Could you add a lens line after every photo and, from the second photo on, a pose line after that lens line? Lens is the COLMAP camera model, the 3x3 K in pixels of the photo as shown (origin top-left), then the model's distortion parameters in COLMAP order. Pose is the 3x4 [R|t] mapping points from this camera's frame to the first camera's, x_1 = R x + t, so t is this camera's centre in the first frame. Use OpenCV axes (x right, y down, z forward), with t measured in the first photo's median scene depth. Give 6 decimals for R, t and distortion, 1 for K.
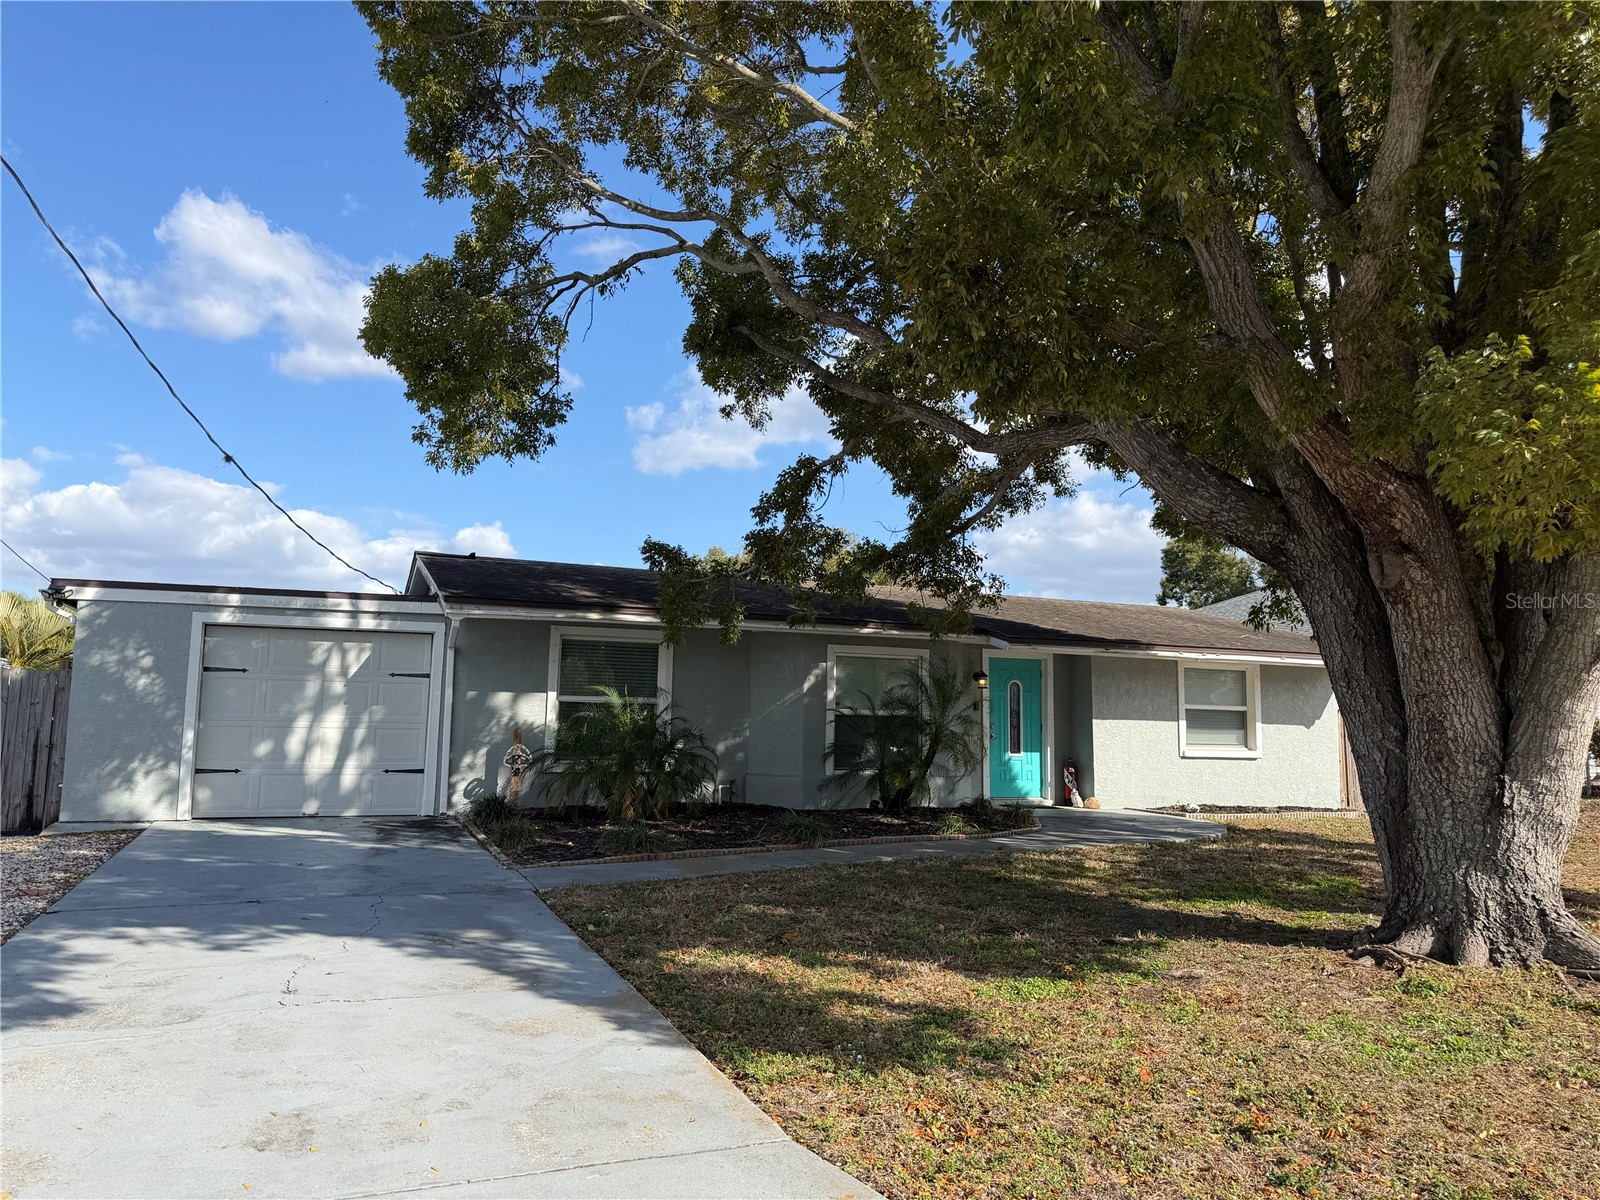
lens RADIAL K [[1114.4, 0, 798.8], [0, 1114.4, 603.9], [0, 0, 1]] dist [0.028616, -0.023601]
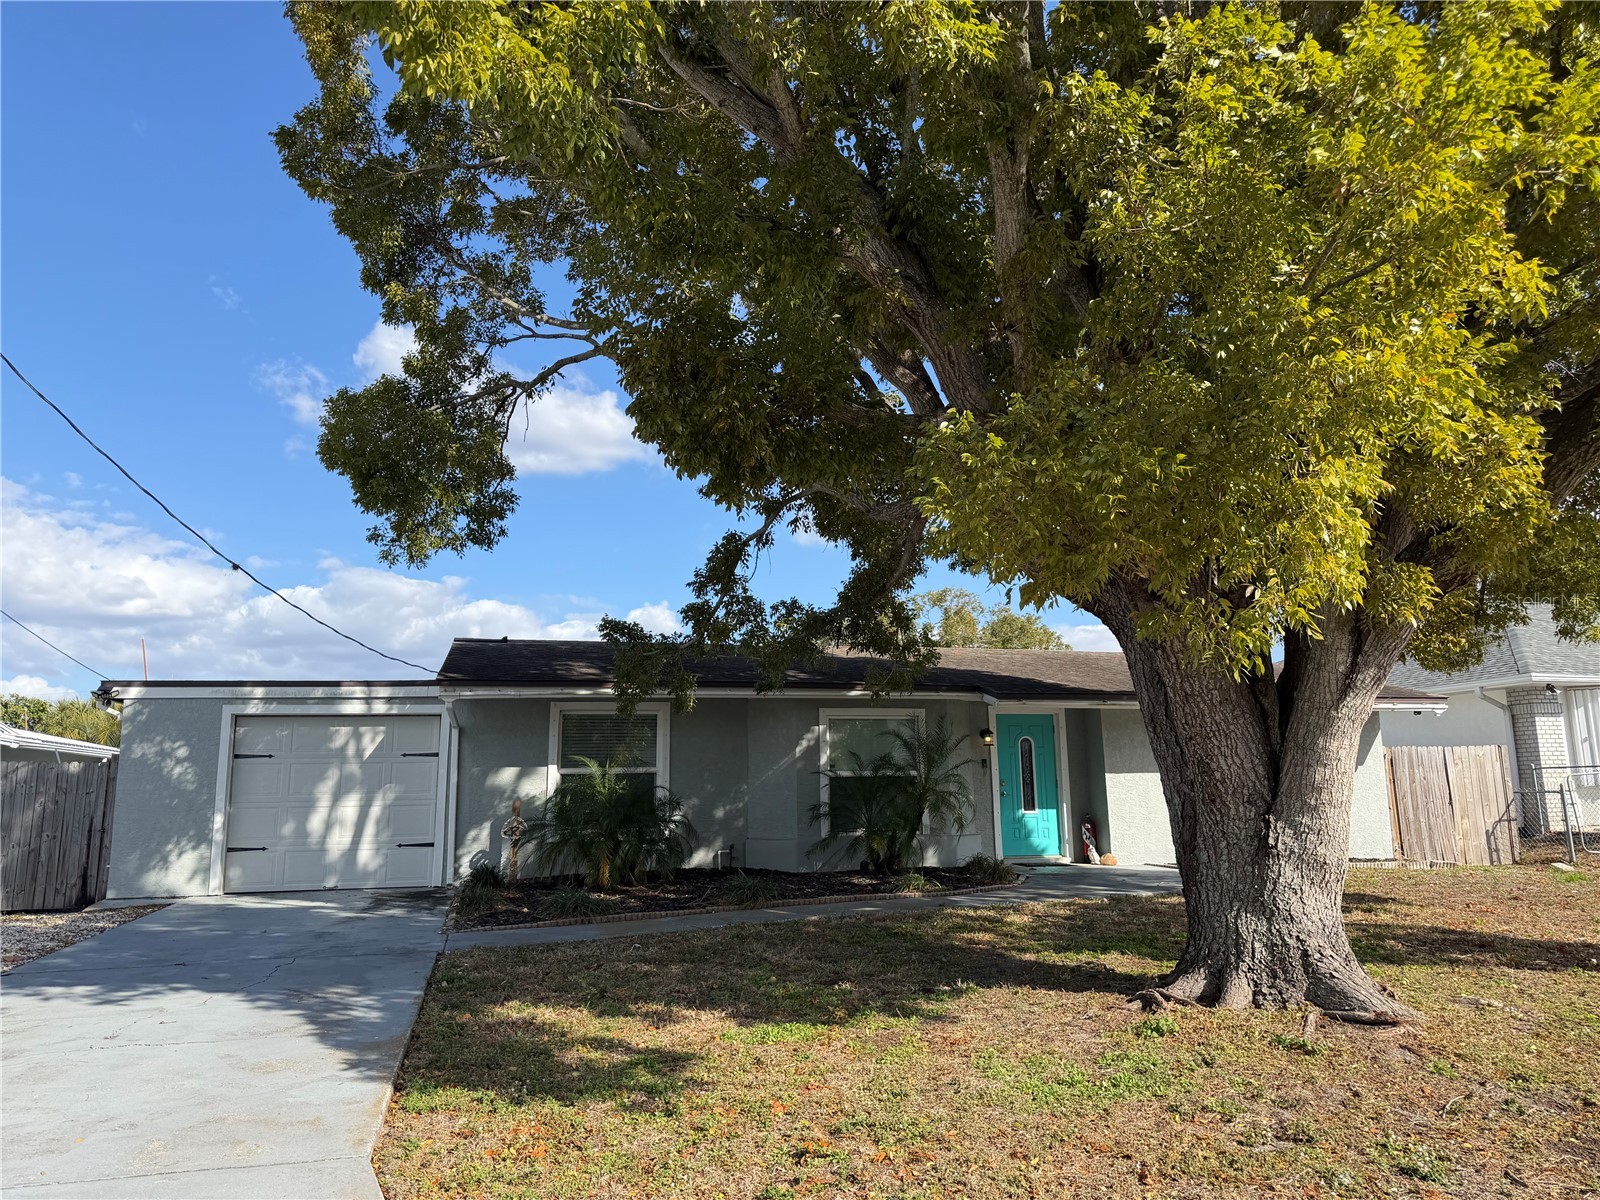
lens RADIAL K [[1114.4, 0, 791.3], [0, 1114.4, 591.3], [0, 0, 1]] dist [0.028616, -0.023601]
pose [[0.990313, -0.056382, -0.126891, 0.177070], [0.047402, 0.996226, -0.072717, 0.002766], [0.130512, 0.065998, 0.989248, -0.032484]]
